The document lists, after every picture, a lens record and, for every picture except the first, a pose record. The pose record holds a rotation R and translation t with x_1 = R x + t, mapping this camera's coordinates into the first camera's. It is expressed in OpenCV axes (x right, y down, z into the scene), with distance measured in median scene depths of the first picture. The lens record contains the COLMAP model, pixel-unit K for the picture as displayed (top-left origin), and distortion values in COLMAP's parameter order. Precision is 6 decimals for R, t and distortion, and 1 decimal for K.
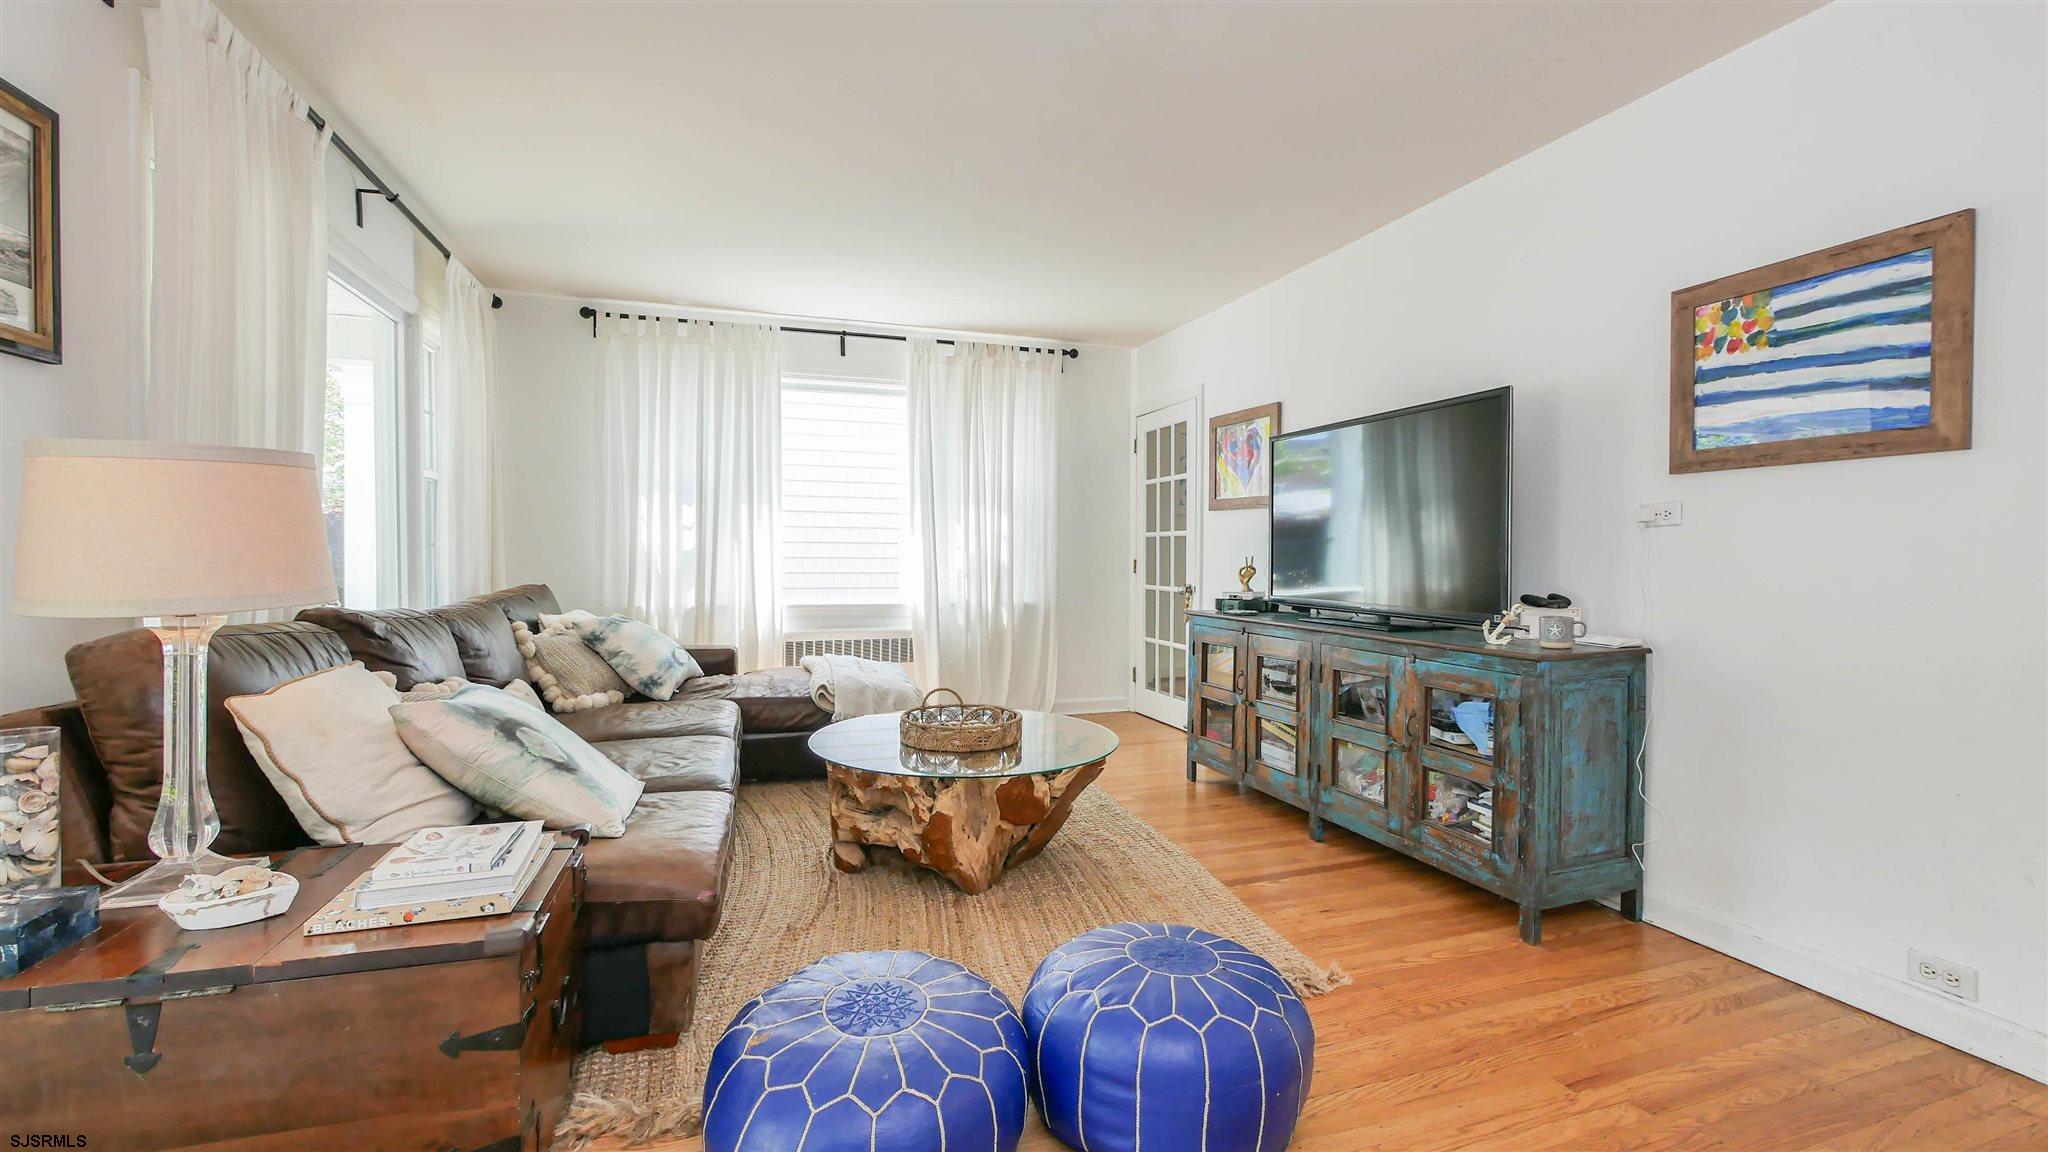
lens RADIAL K [[847.0, 0, 1020.0], [0, 847.0, 568.8], [0, 0, 1]] dist [-0.001715, 0.000137]
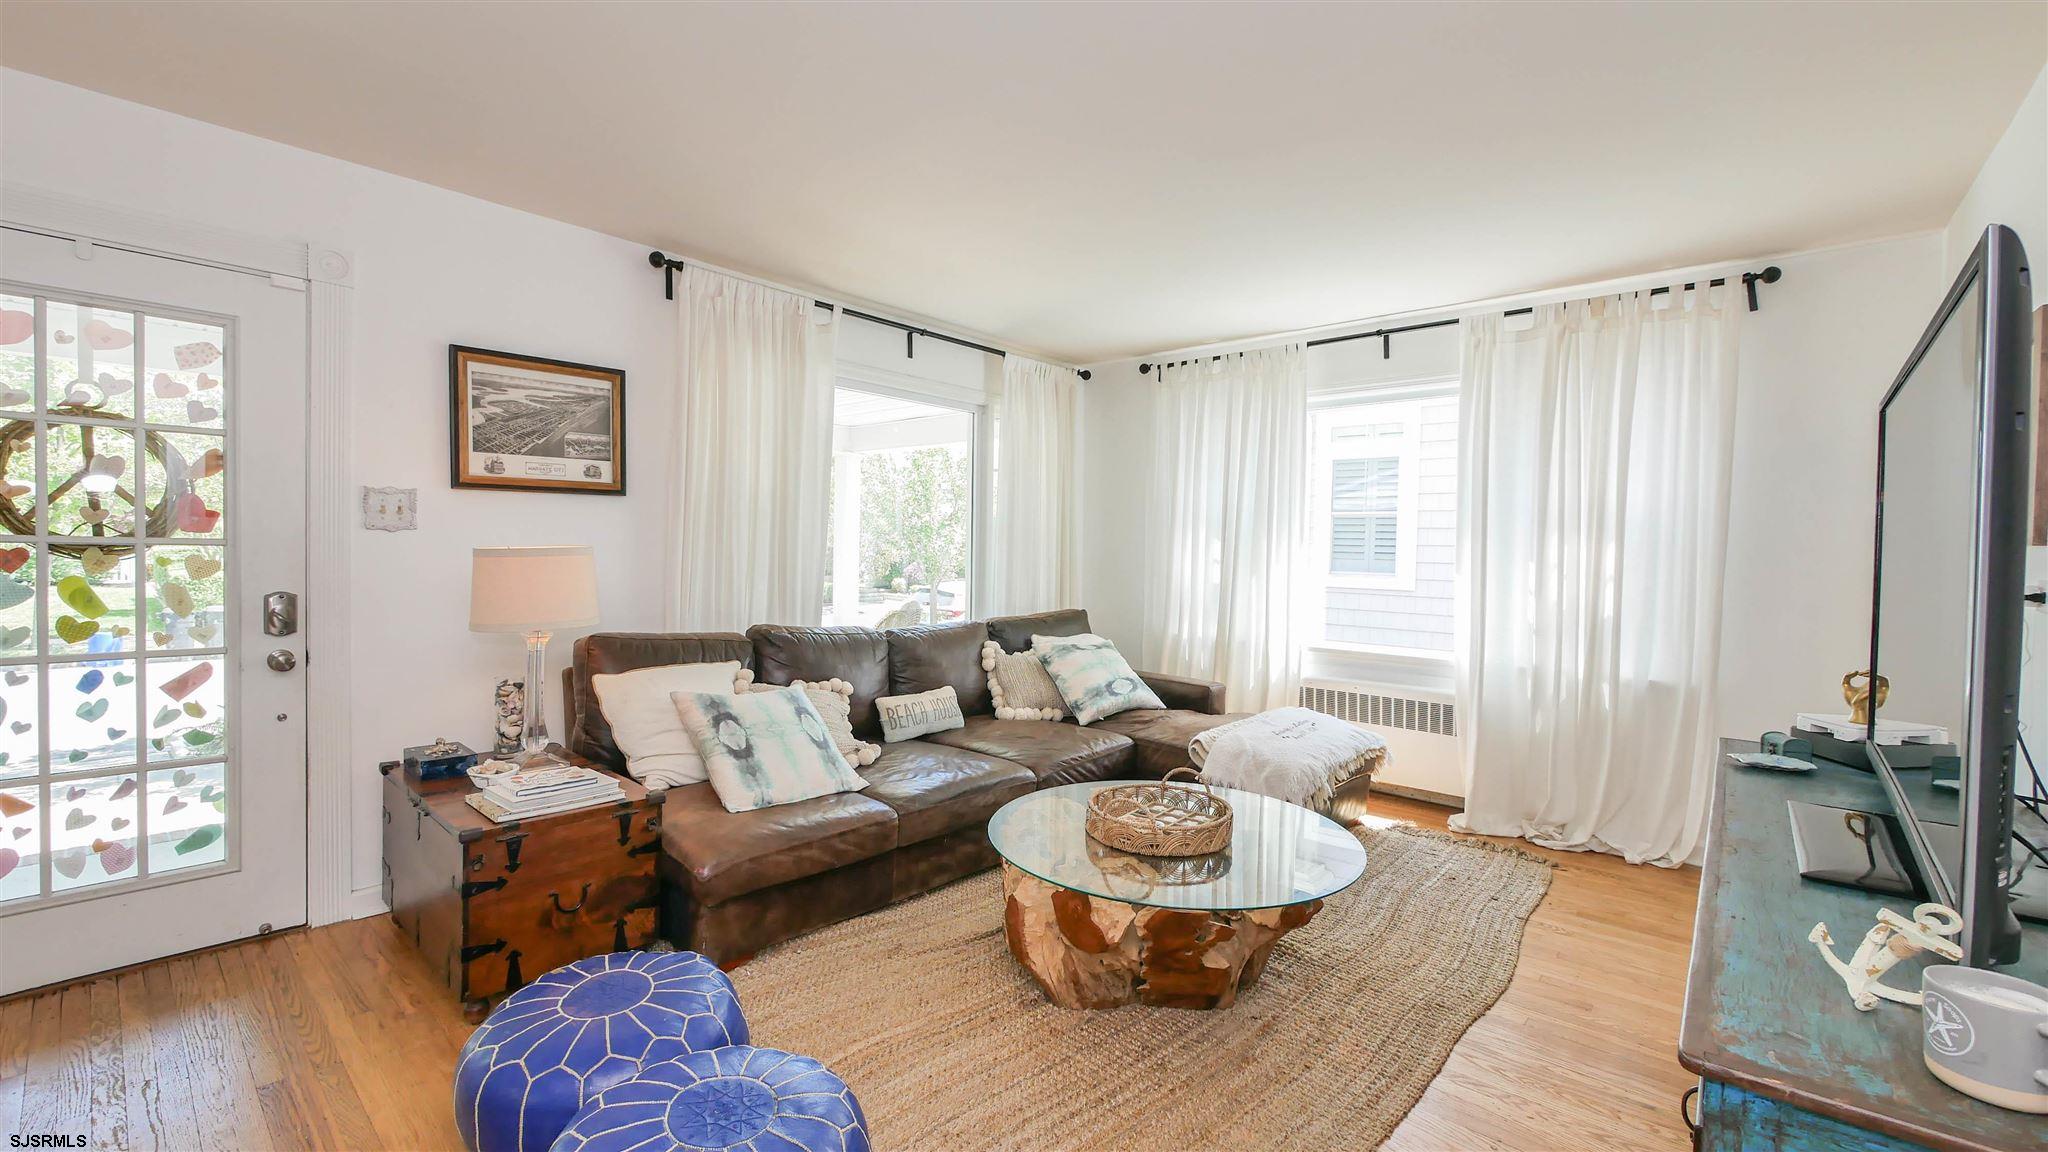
lens RADIAL K [[851.5, 0, 1005.8], [0, 851.5, 571.2], [0, 0, 1]] dist [-0.000595, 0.000195]
pose [[0.499038, 0.026484, -0.866176, 0.379120], [-0.031040, 0.999438, 0.012675, -0.043080], [0.866024, 0.020561, 0.499579, 0.282298]]
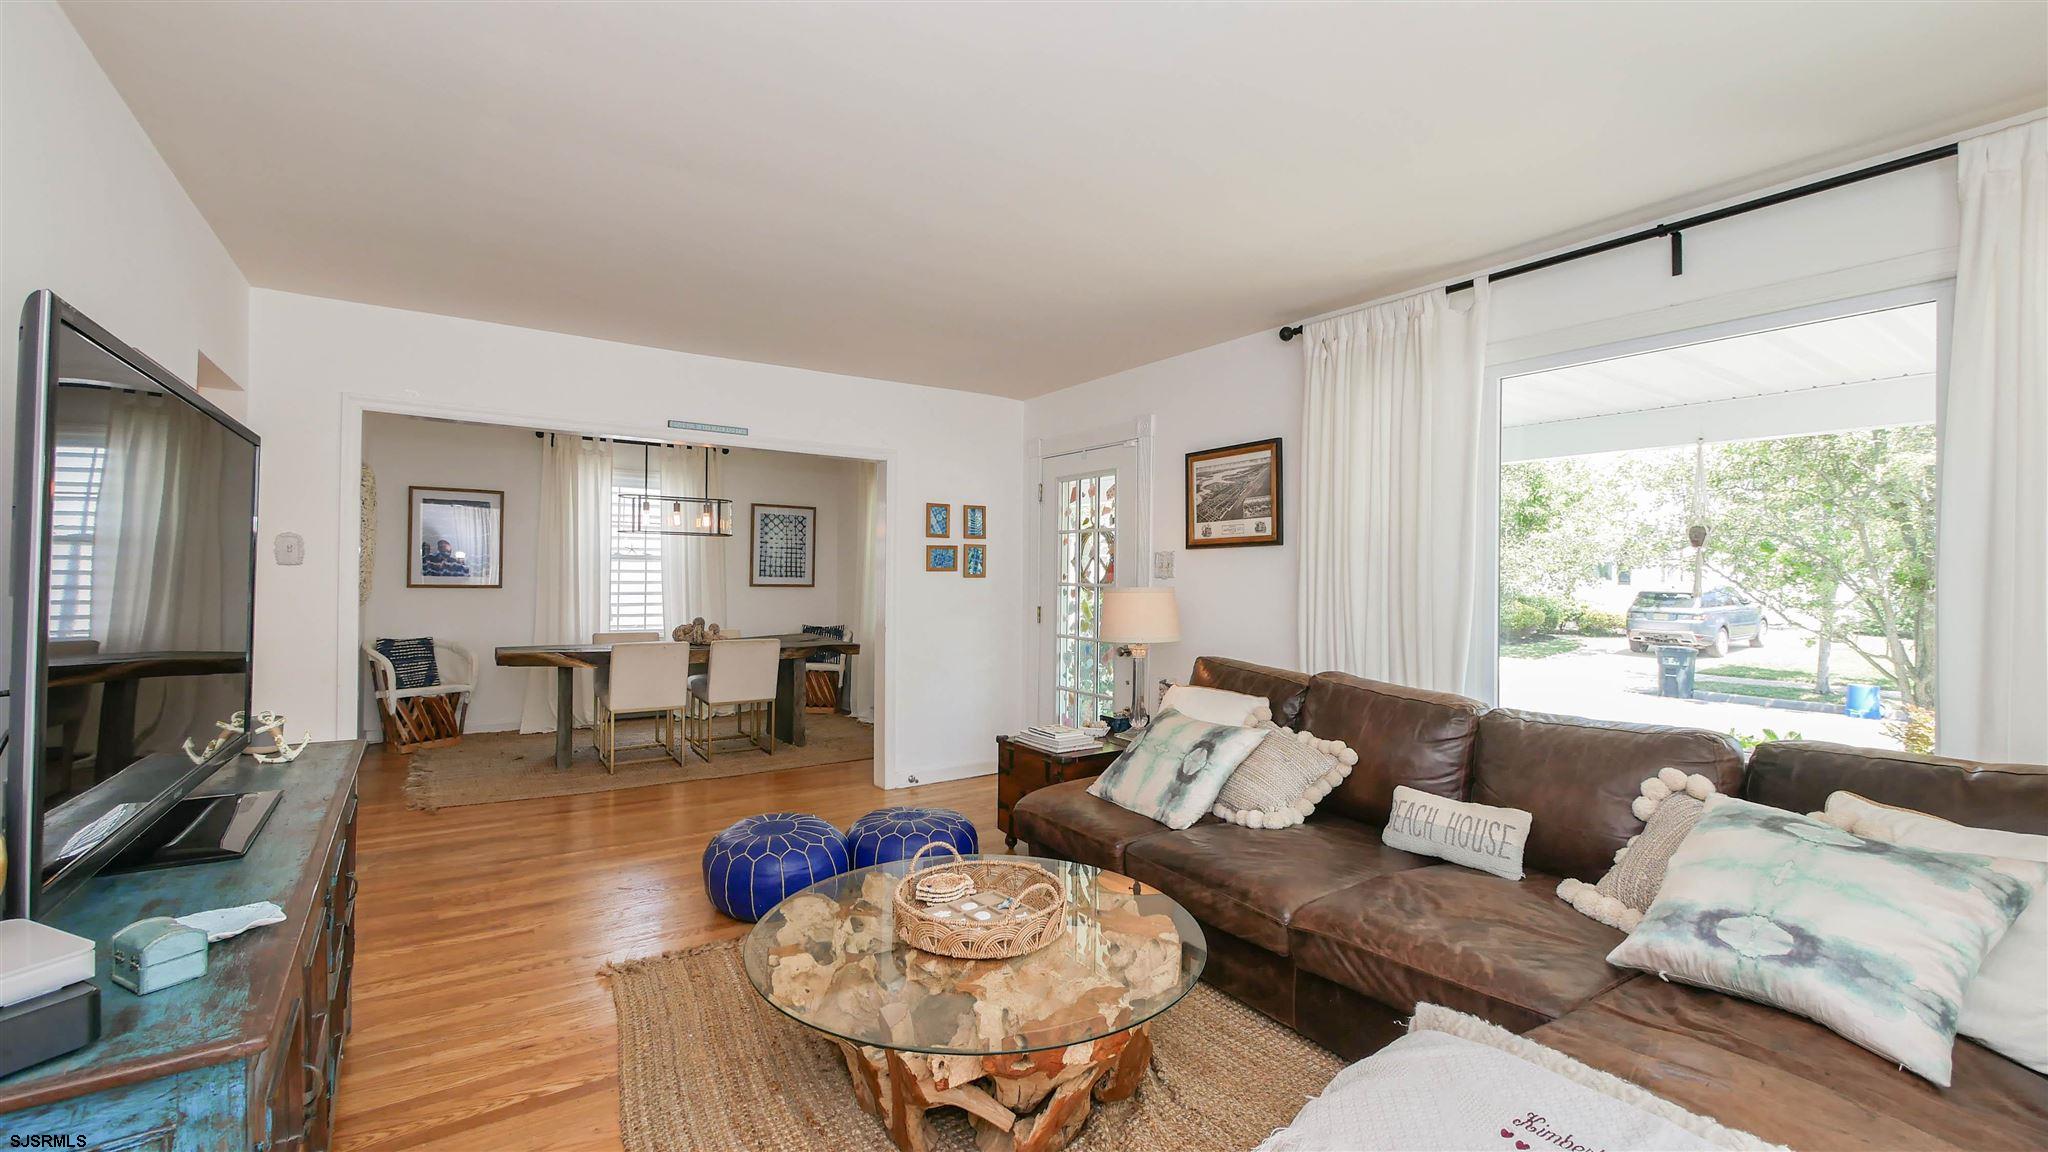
lens RADIAL K [[847.0, 0, 1020.0], [0, 847.0, 568.8], [0, 0, 1]] dist [-0.001715, 0.000137]
pose [[-0.961685, -0.019800, -0.273441, 0.061125], [-0.023458, 0.999674, 0.010114, -0.066896], [0.273151, 0.016140, -0.961836, 1.092764]]
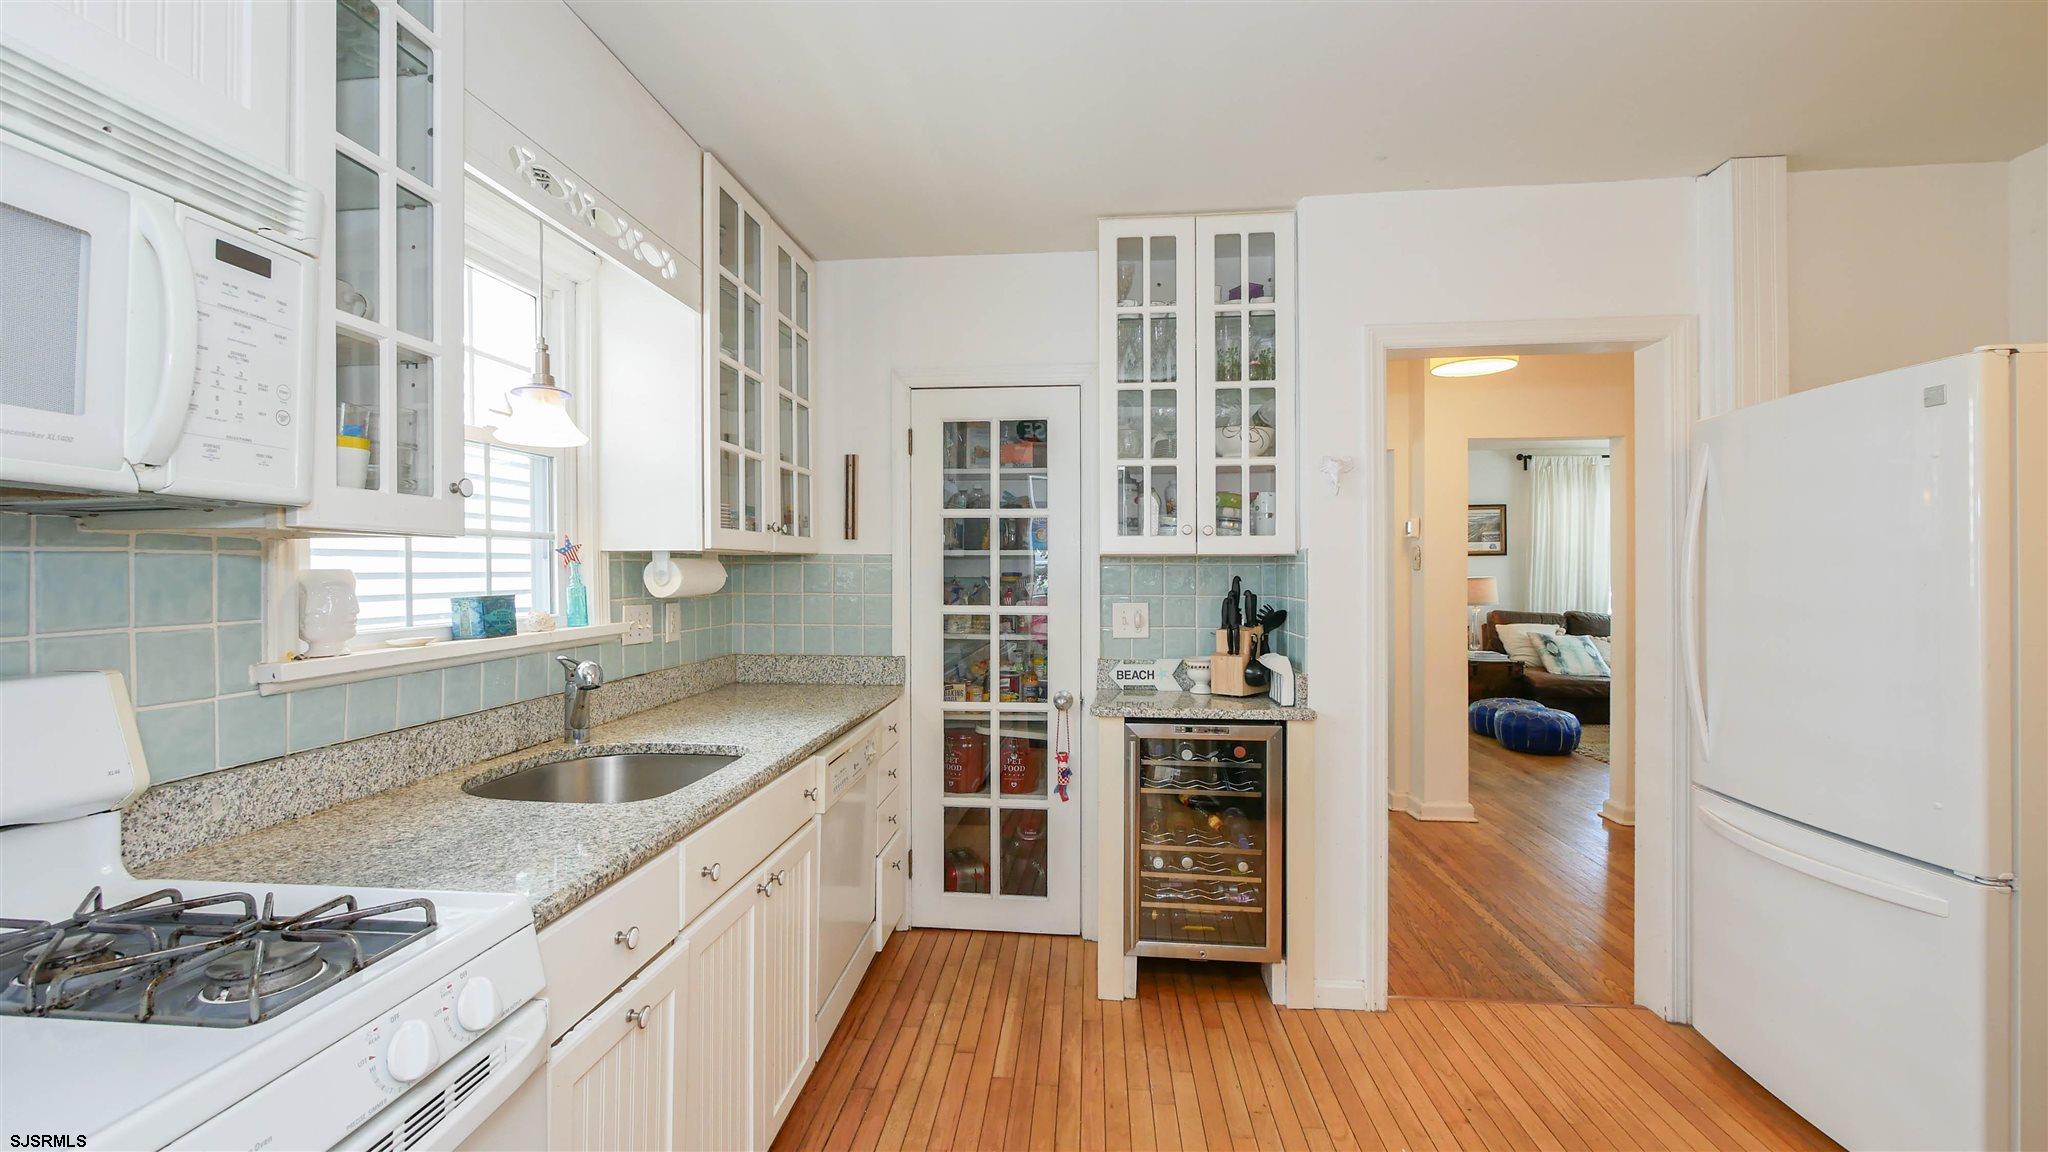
lens RADIAL K [[851.5, 0, 1005.8], [0, 851.5, 571.2], [0, 0, 1]] dist [-0.000595, 0.000195]
pose [[-0.411046, -0.003764, -0.911607, 1.613387], [-0.015691, 0.999873, 0.002946, -0.044473], [0.911479, 0.015515, -0.411053, 0.143321]]
